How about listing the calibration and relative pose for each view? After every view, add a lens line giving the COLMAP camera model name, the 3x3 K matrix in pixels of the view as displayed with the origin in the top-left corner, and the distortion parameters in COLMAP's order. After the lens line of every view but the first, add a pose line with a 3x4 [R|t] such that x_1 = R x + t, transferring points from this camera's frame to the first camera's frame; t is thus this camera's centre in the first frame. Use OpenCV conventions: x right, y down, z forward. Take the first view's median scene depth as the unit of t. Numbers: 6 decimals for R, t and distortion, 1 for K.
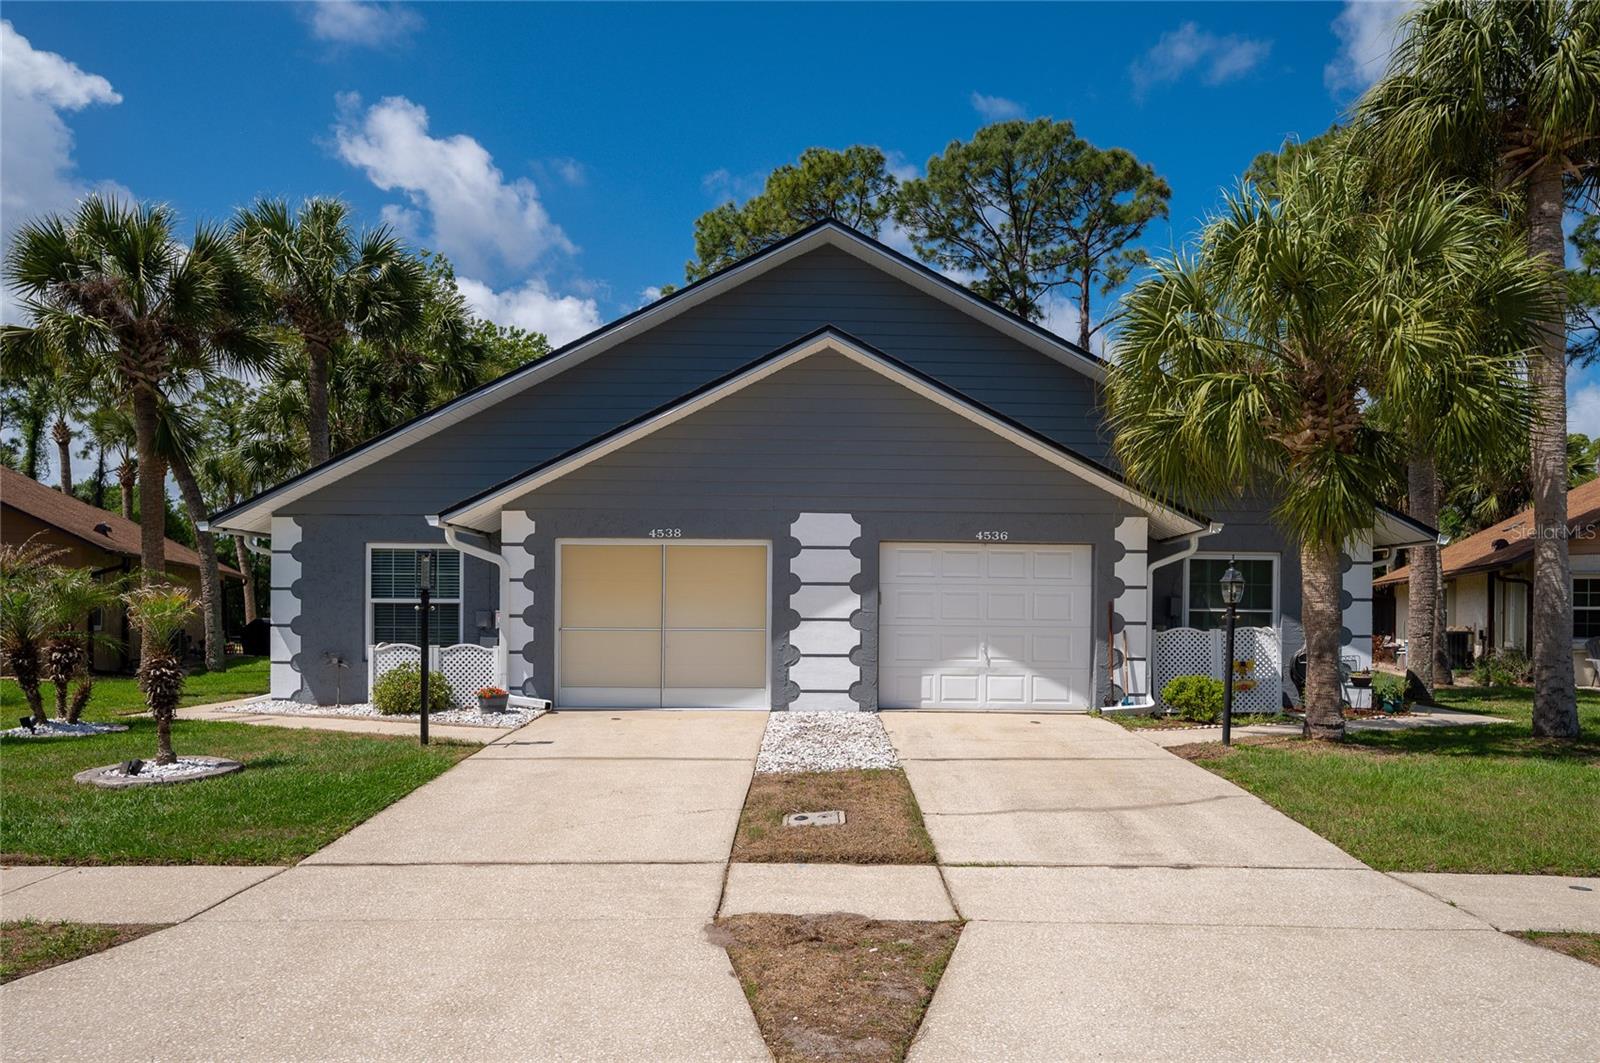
lens RADIAL K [[1144.6, 0, 800.0], [0, 1144.6, 543.5], [0, 0, 1]] dist [0.000877, 0.000413]
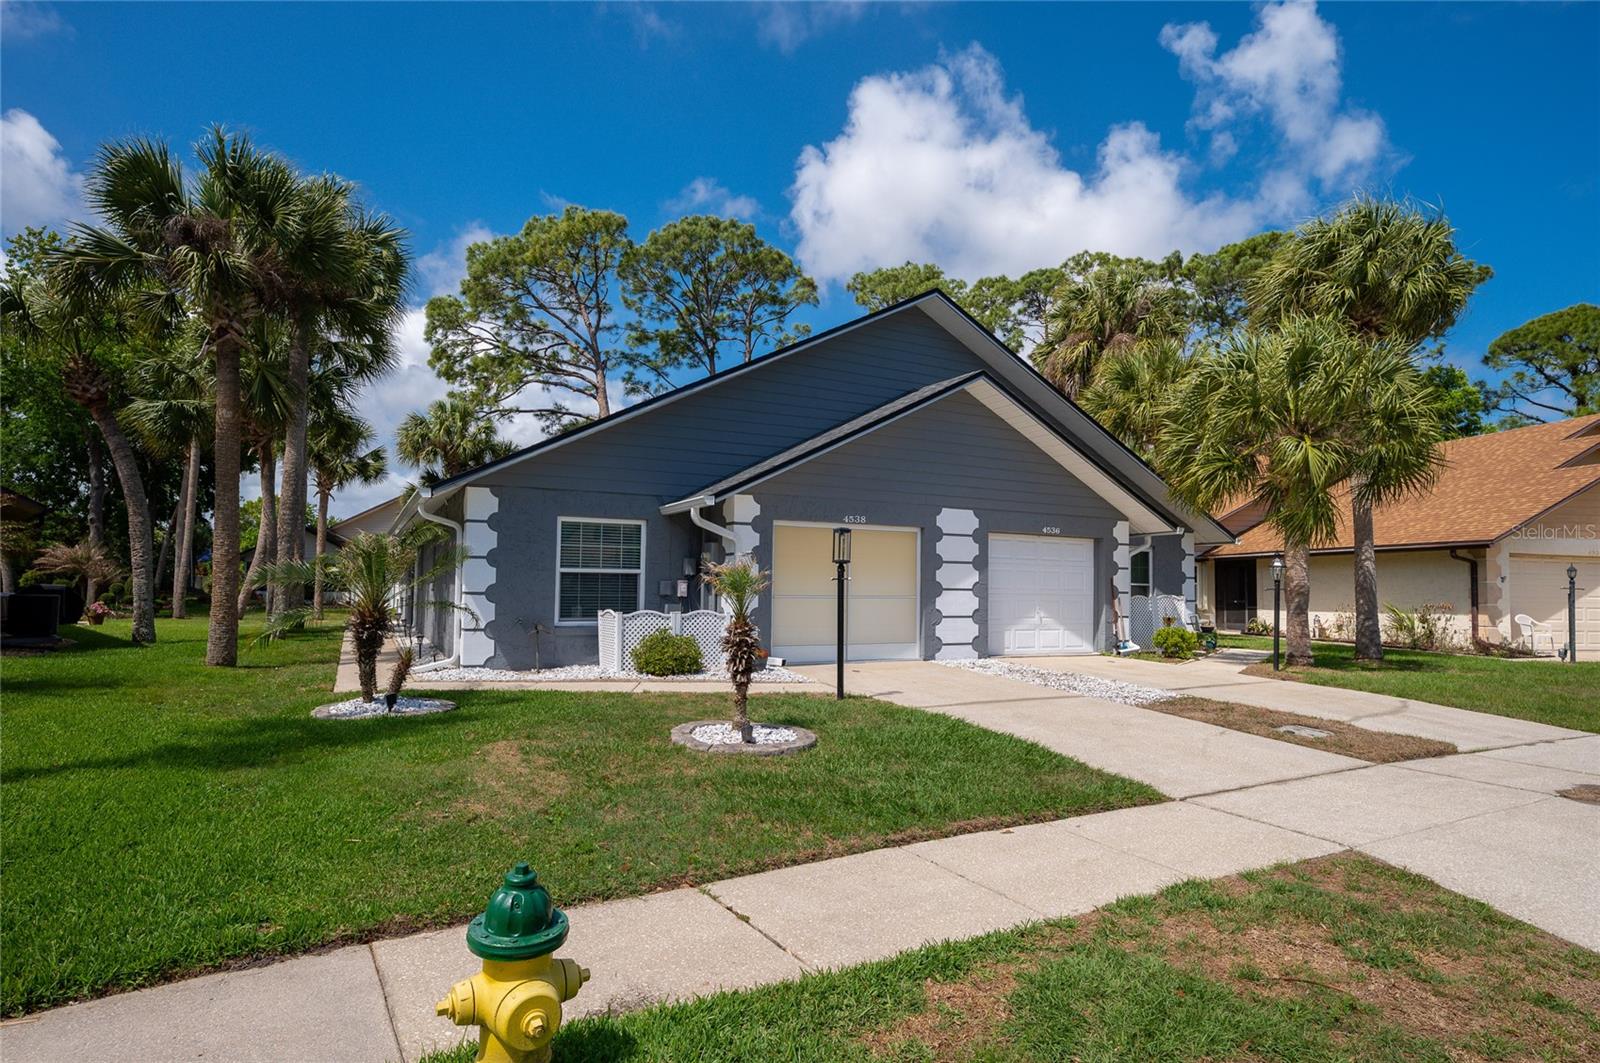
lens RADIAL K [[867.1, 0, 797.4], [0, 867.1, 525.3], [0, 0, 1]] dist [-0.019822, -0.000338]
pose [[0.885163, 0.037720, 0.463750, -0.604025], [-0.034250, 0.999287, -0.015904, 0.014570], [-0.464019, -0.001806, 0.885823, 0.200915]]
